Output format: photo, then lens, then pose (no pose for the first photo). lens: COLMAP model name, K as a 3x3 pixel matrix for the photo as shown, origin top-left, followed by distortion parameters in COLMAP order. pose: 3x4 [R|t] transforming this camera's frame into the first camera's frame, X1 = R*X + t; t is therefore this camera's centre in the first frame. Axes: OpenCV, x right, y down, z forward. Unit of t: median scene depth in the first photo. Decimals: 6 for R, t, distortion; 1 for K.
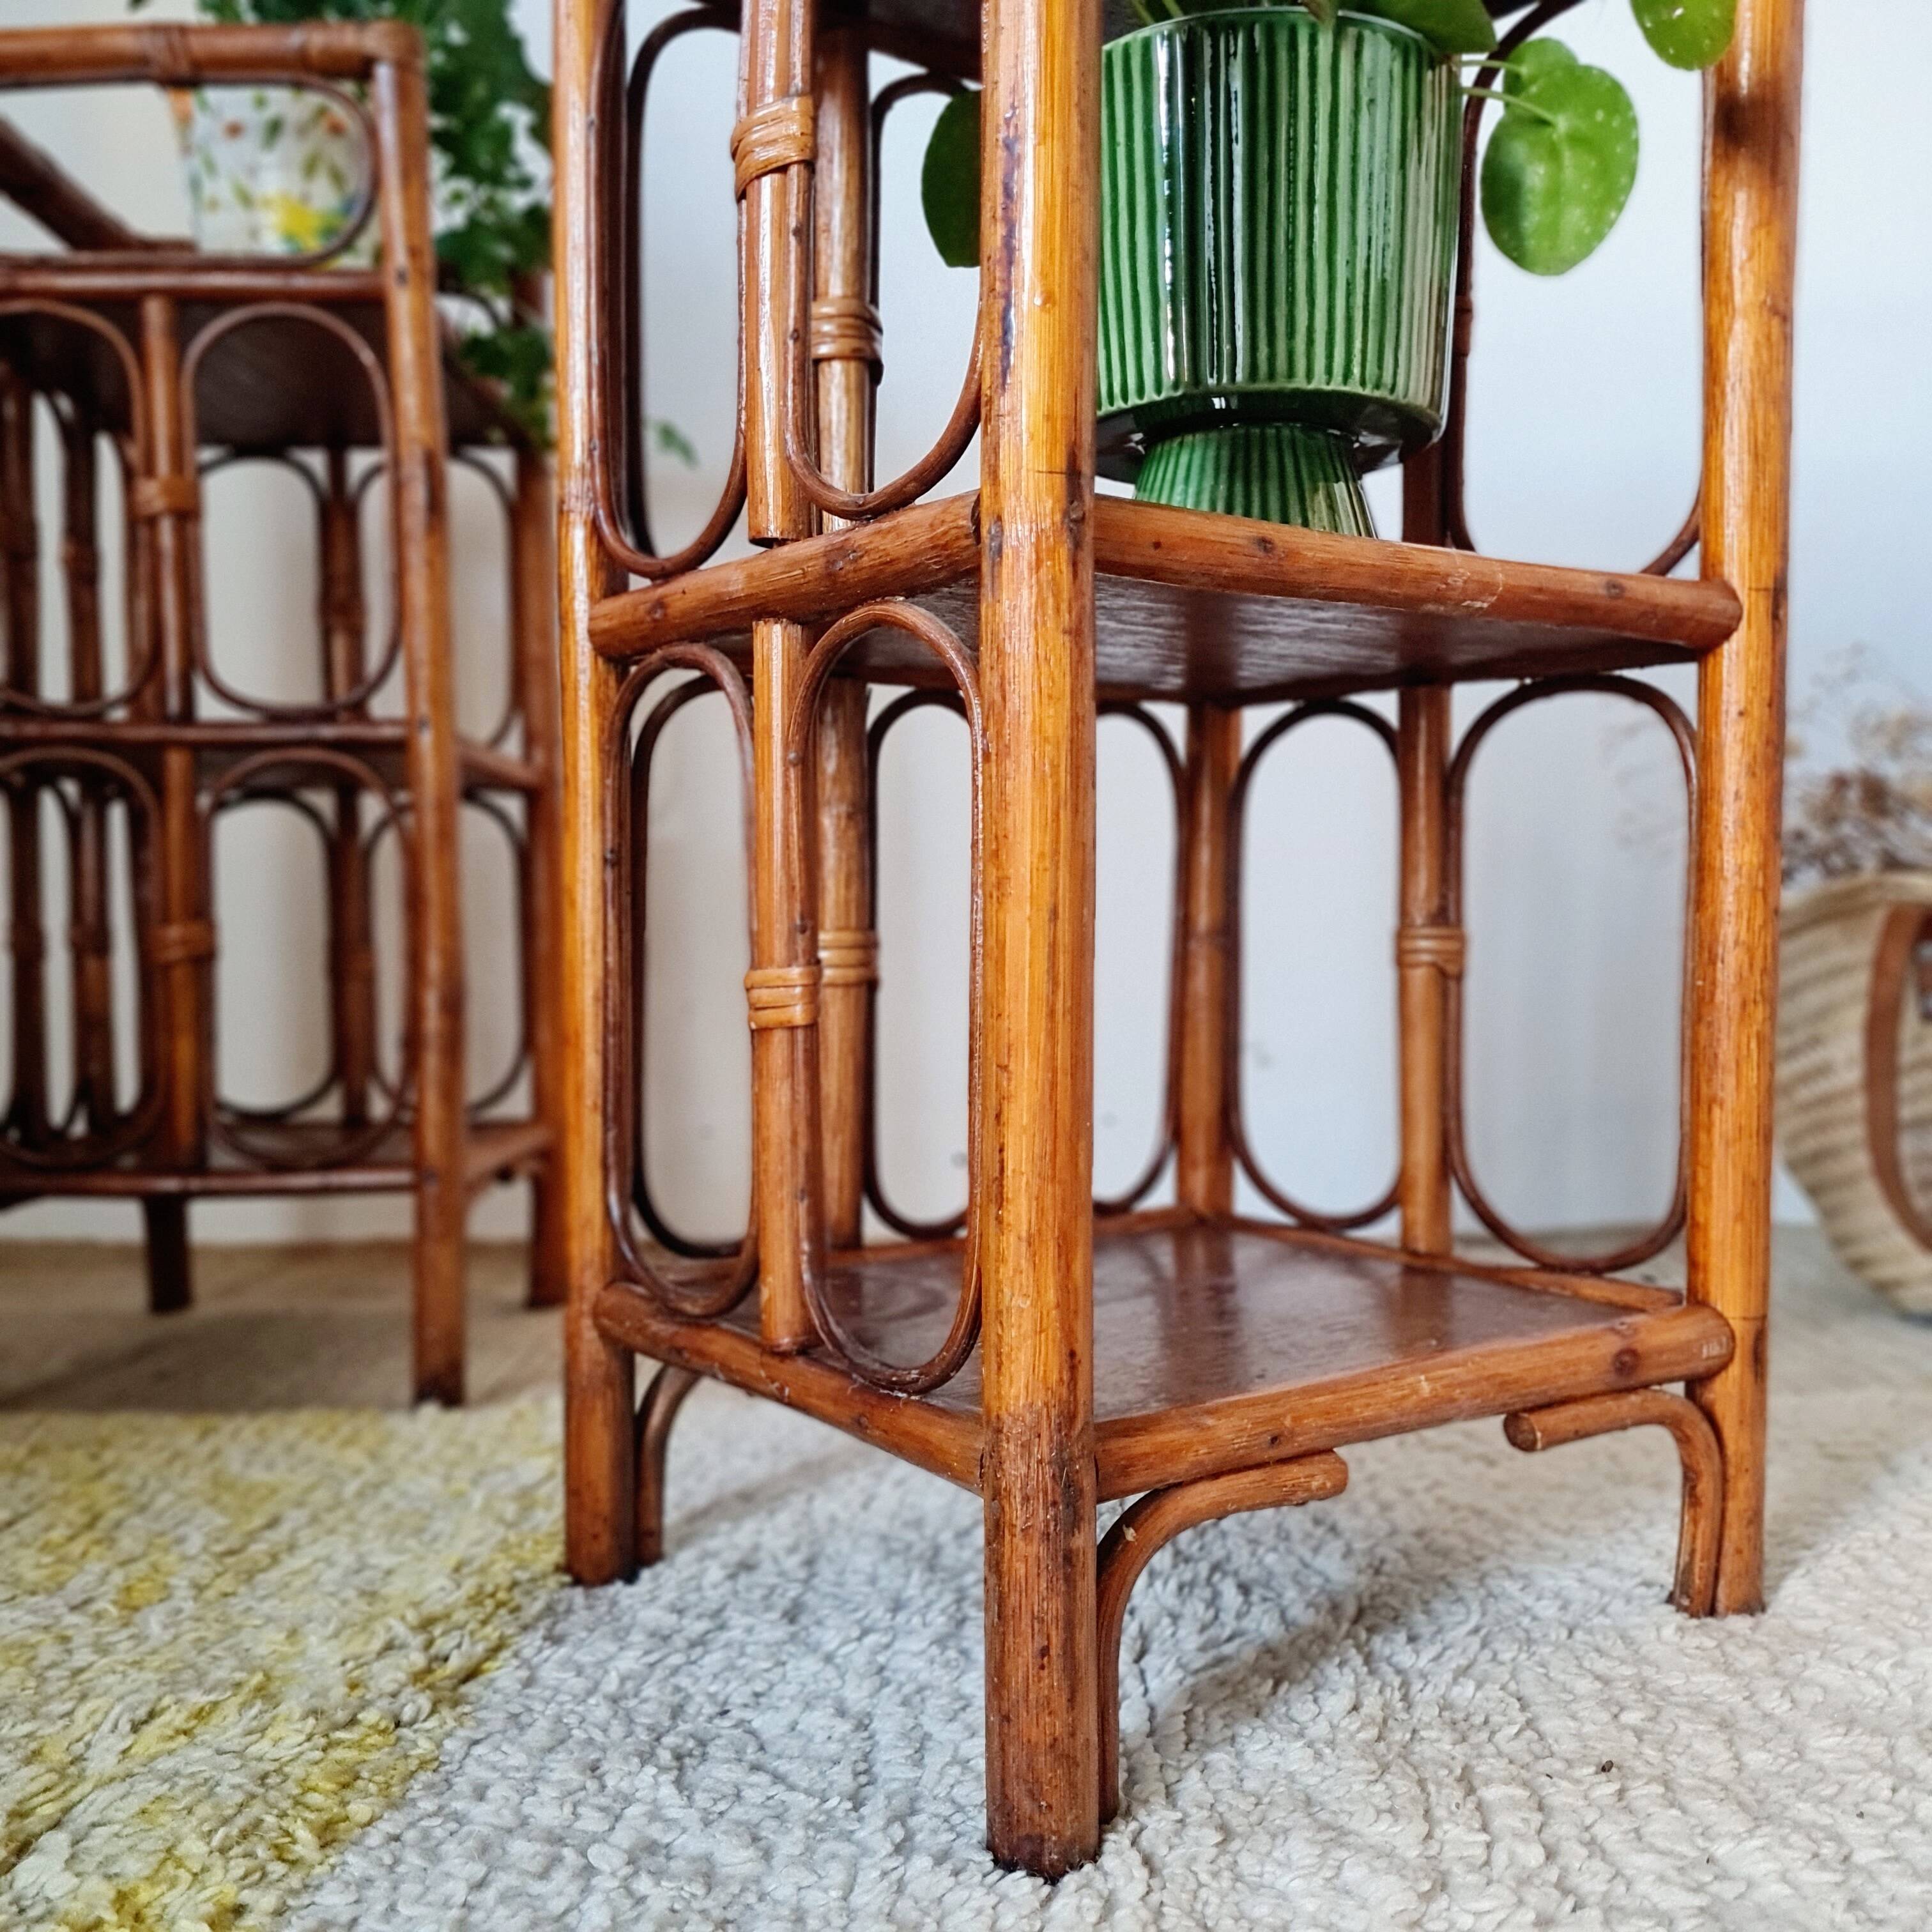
lens RADIAL K [[1901.2, 0, 970.7], [0, 1901.2, 943.2], [0, 0, 1]] dist [0.042064, -0.026339]
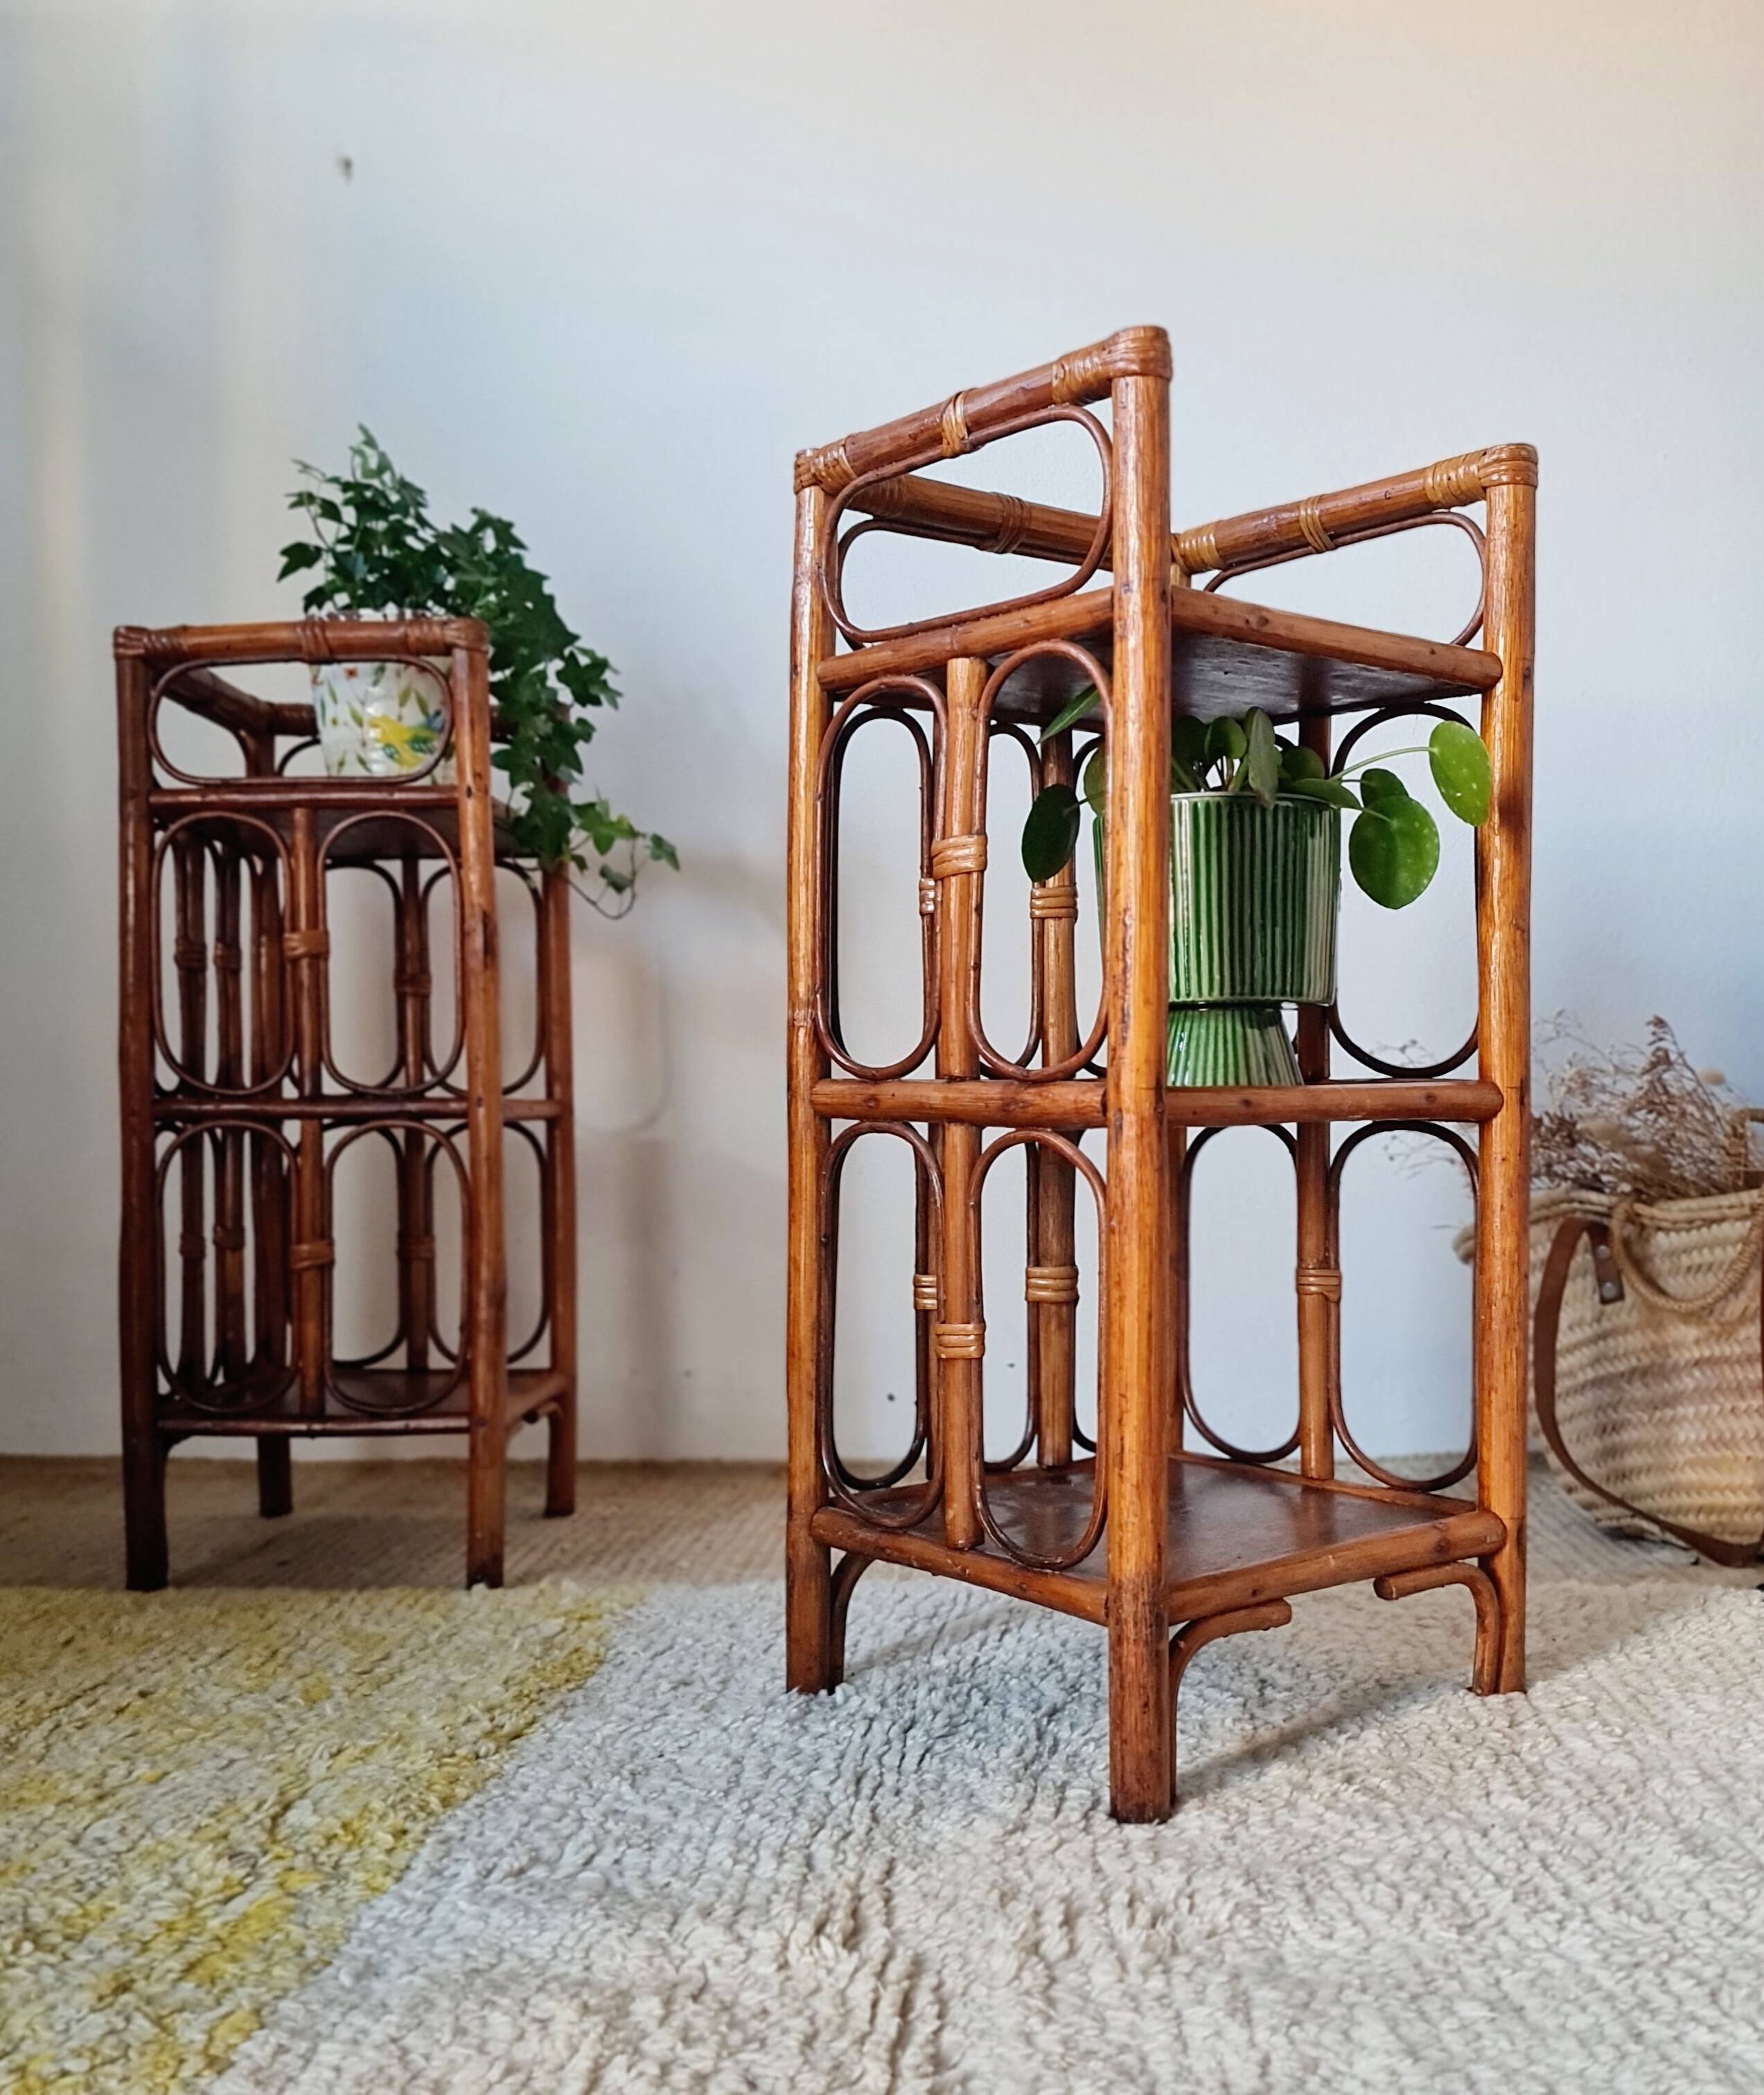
lens RADIAL K [[2024.4, 0, 882.3], [0, 2024.4, 1015.8], [0, 0, 1]] dist [-0.006434, 0.002006]
pose [[0.998050, 0.001525, 0.062394, -0.261255], [0.001430, 0.998880, -0.047298, -0.163449], [-0.062396, 0.047295, 0.996930, -0.764192]]
